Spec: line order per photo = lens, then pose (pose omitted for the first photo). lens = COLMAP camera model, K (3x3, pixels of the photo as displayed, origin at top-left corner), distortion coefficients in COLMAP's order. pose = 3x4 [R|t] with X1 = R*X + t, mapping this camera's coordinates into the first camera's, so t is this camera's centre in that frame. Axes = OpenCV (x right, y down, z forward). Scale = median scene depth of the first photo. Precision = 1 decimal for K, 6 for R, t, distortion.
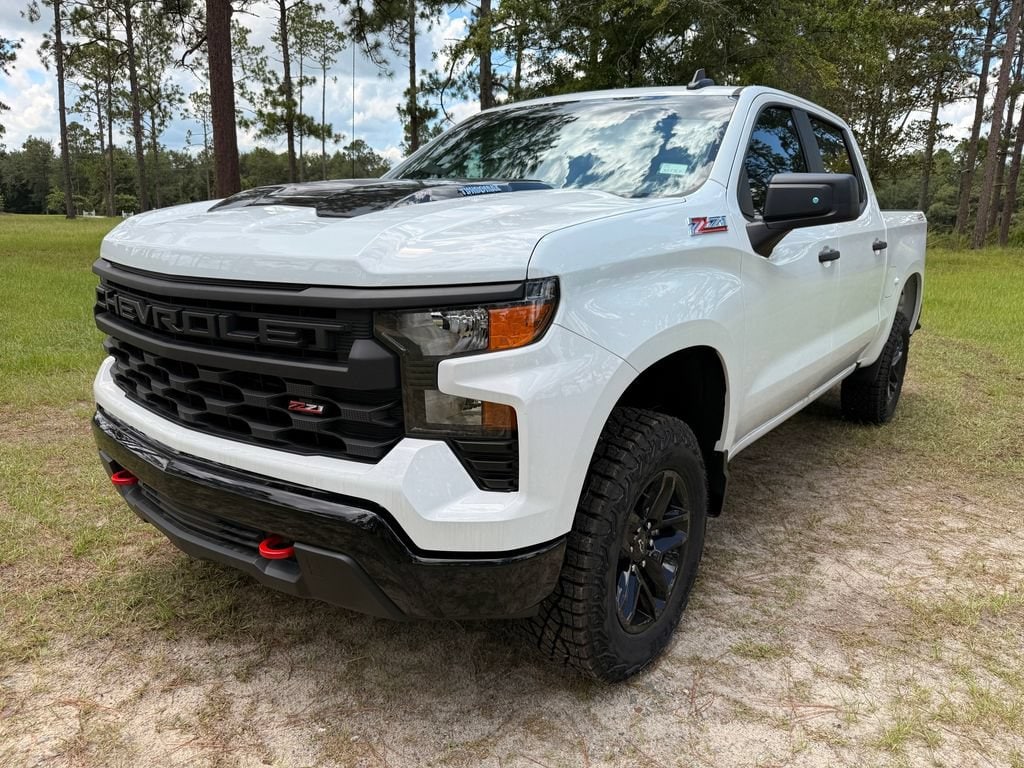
lens RADIAL K [[718.2, 0, 517.1], [0, 718.2, 384.2], [0, 0, 1]] dist [0.078464, 0.009228]
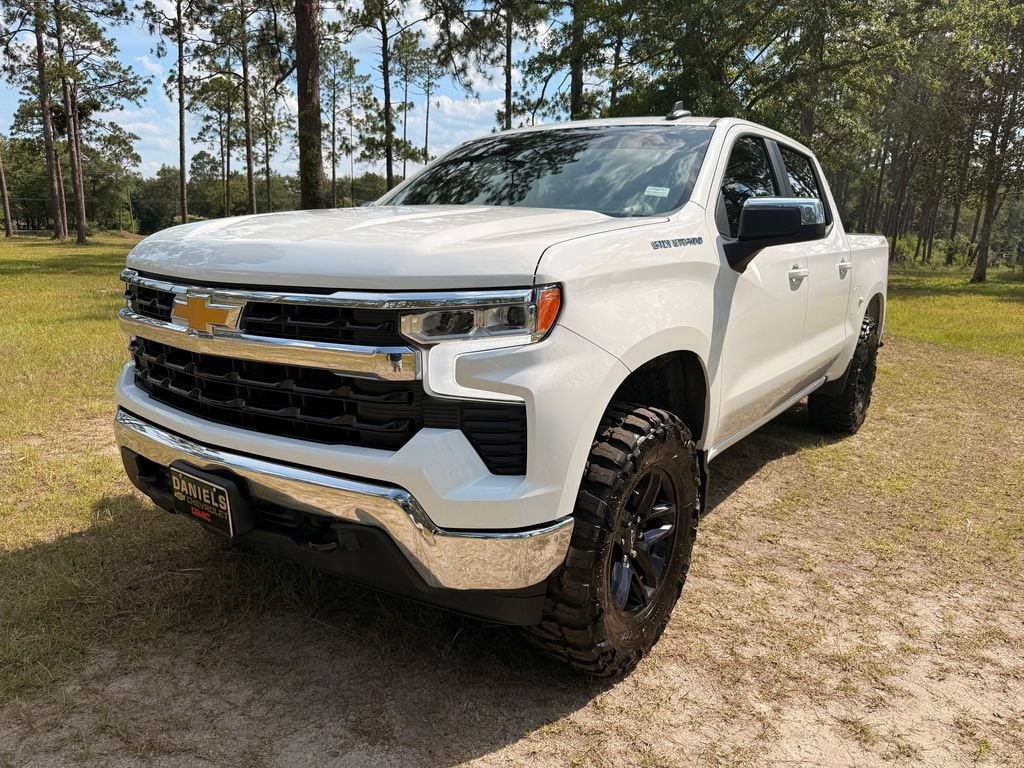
lens RADIAL K [[718.2, 0, 512.9], [0, 718.2, 387.8], [0, 0, 1]] dist [0.078464, 0.009228]
pose [[0.999502, 0.002992, 0.031412, -0.046192], [-0.002188, 0.999669, -0.025626, 0.036348], [-0.031478, 0.025544, 0.999178, -0.096826]]
